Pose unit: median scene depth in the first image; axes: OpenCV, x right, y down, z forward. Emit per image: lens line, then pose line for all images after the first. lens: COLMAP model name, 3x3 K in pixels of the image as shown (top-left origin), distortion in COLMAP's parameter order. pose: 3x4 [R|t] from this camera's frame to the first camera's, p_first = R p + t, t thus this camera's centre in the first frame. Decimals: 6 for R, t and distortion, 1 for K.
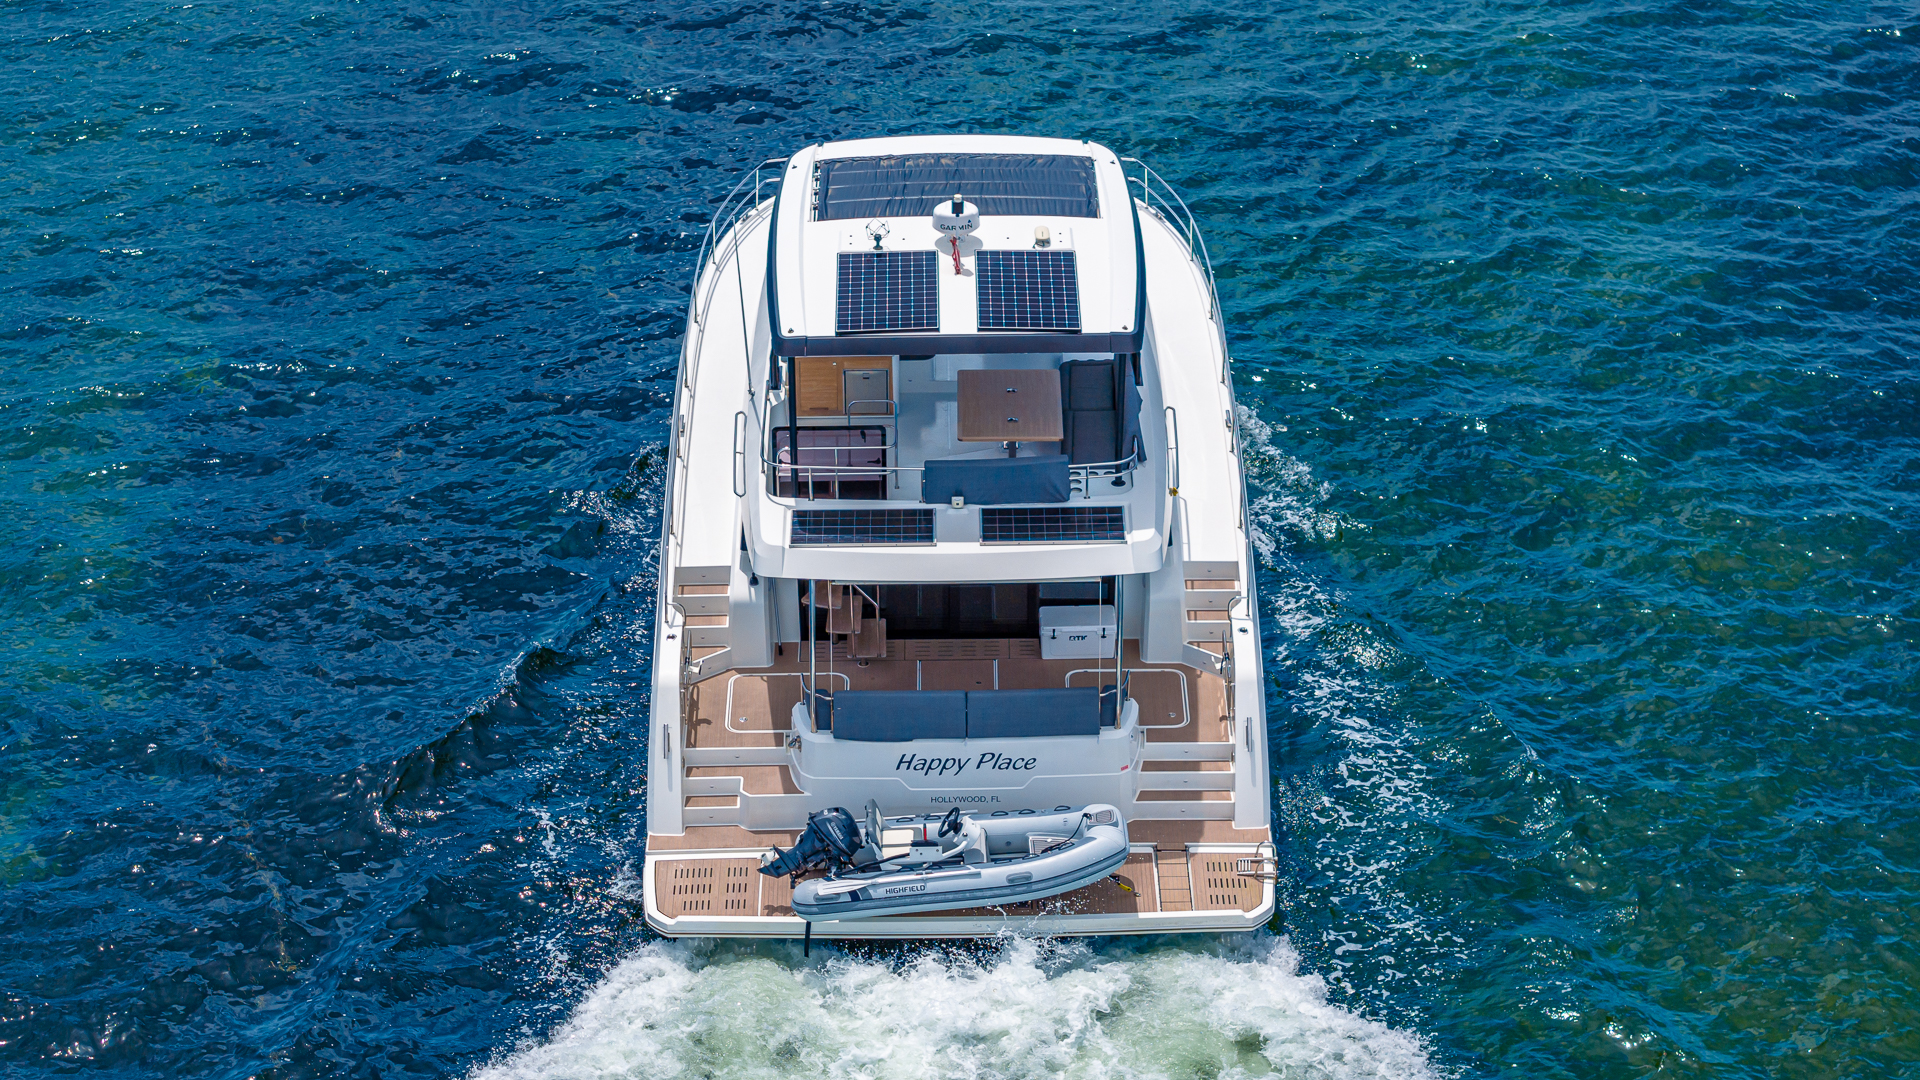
lens RADIAL K [[3912.3, 0, 959.0], [0, 3912.3, 491.9], [0, 0, 1]] dist [-0.122320, 0.628555]
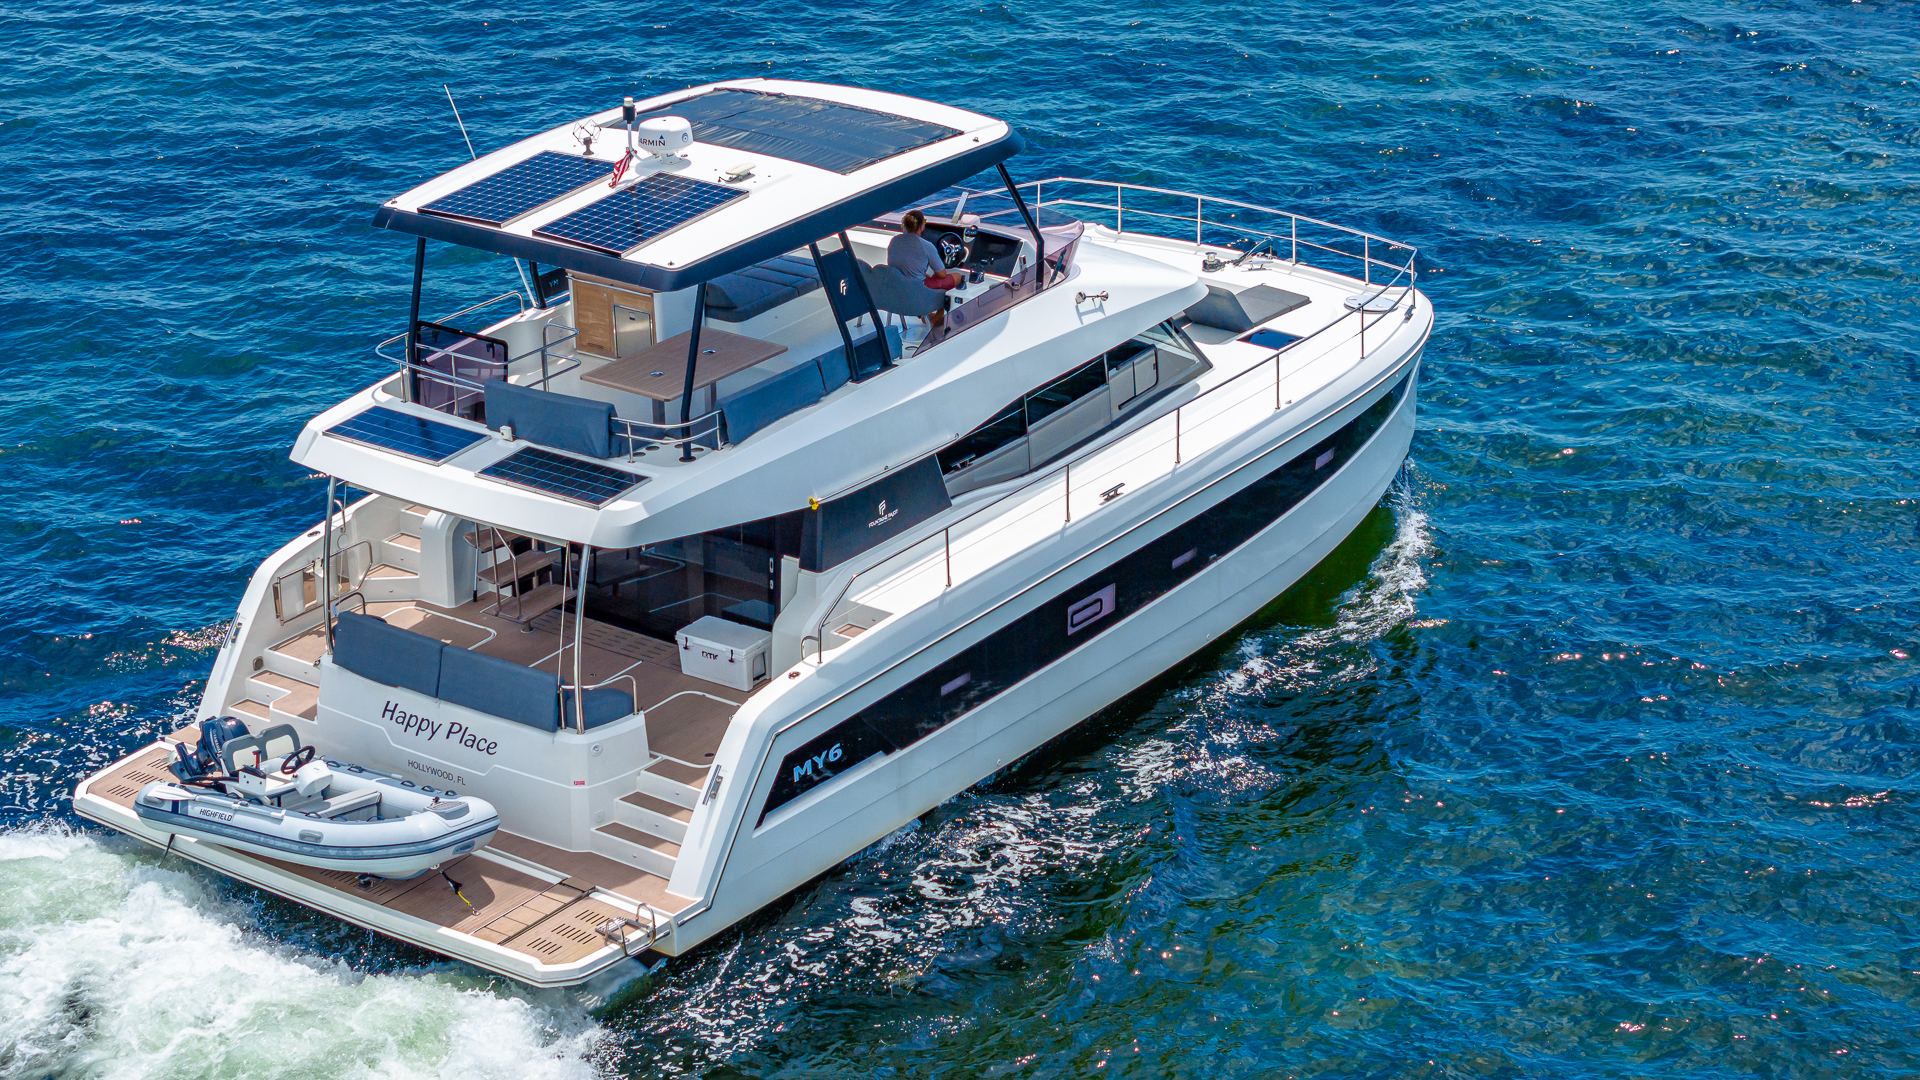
lens RADIAL K [[3912.3, 0, 959.0], [0, 3912.3, 491.9], [0, 0, 1]] dist [-0.122320, 0.628555]
pose [[0.793611, 0.213422, -0.569765, 0.580109], [-0.263792, 0.964560, -0.006126, -0.006131], [0.548265, 0.155161, 0.821785, 0.352293]]
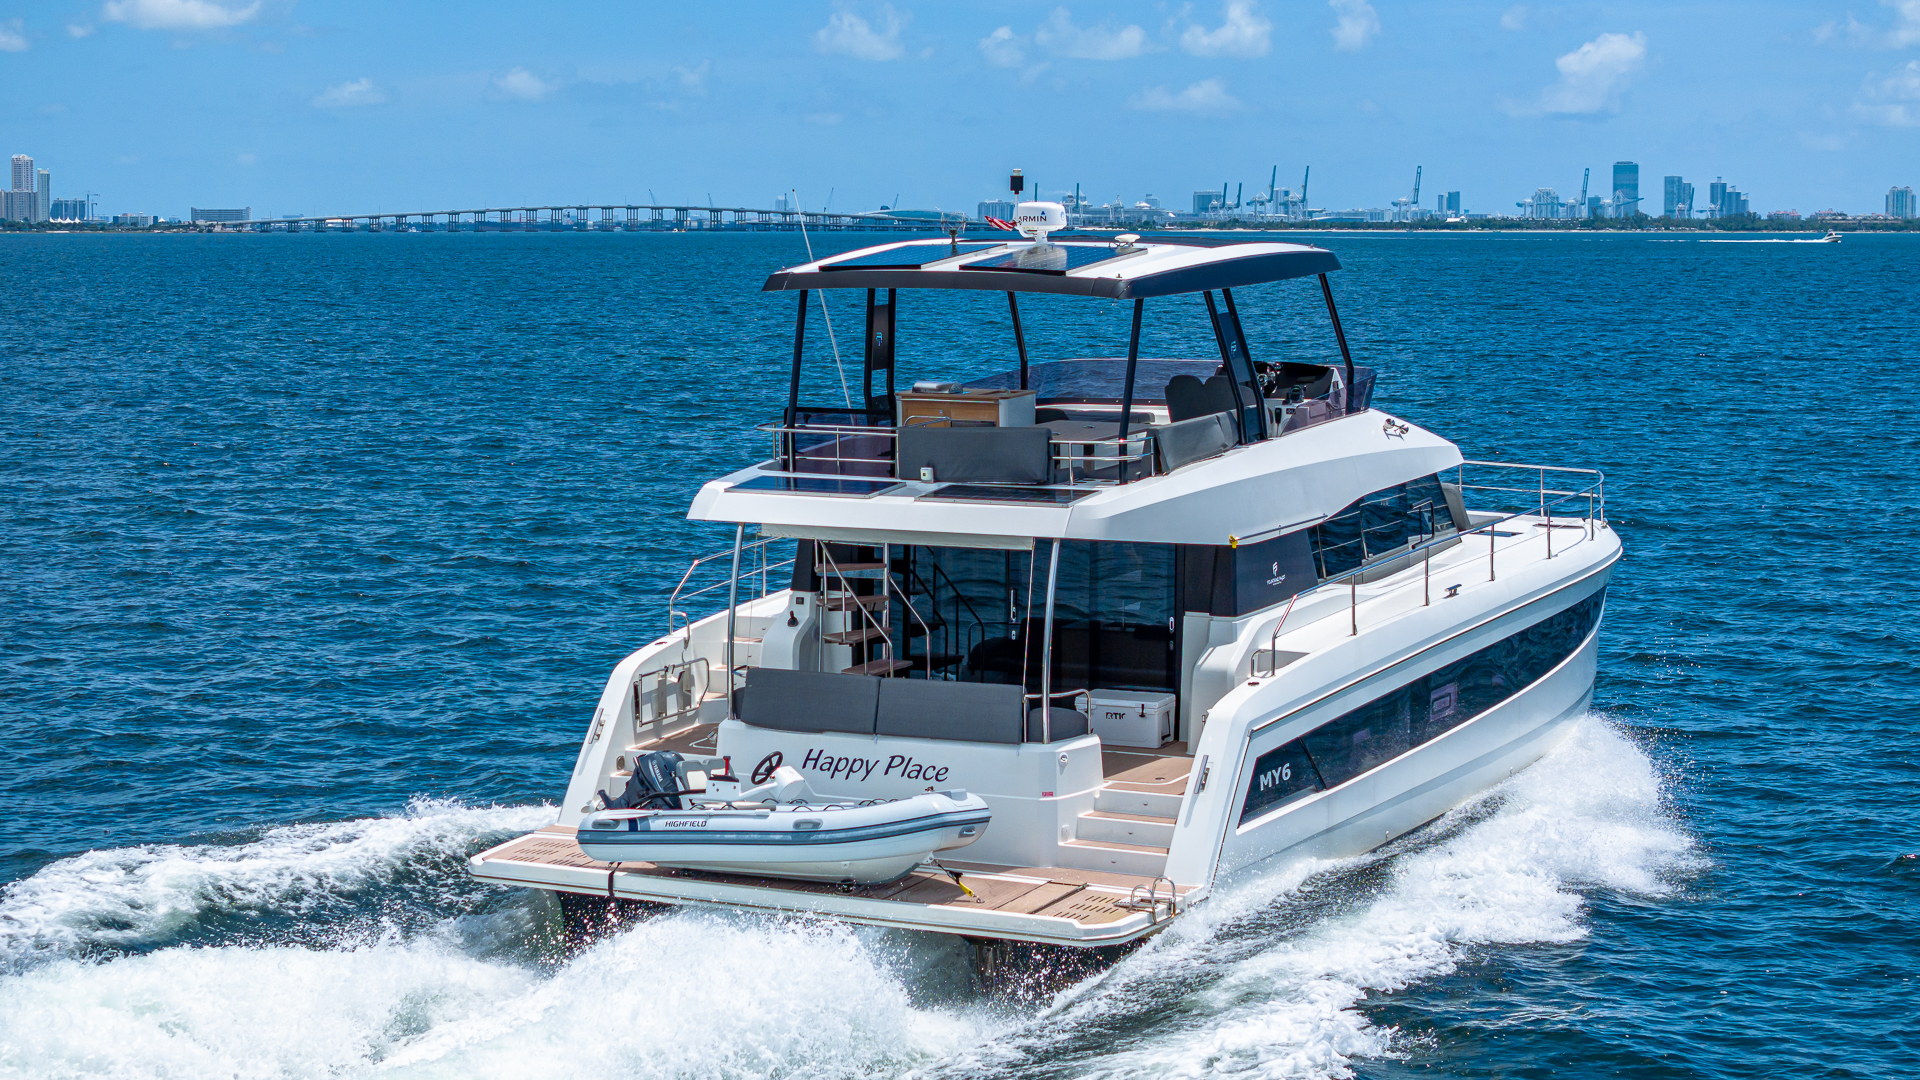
lens RADIAL K [[3912.3, 0, 959.0], [0, 3912.3, 491.9], [0, 0, 1]] dist [-0.122320, 0.628555]
pose [[0.886290, 0.057705, -0.459521, 0.404024], [-0.213743, 0.931183, -0.295316, 0.261190], [0.410857, 0.359955, 0.837633, 0.290192]]
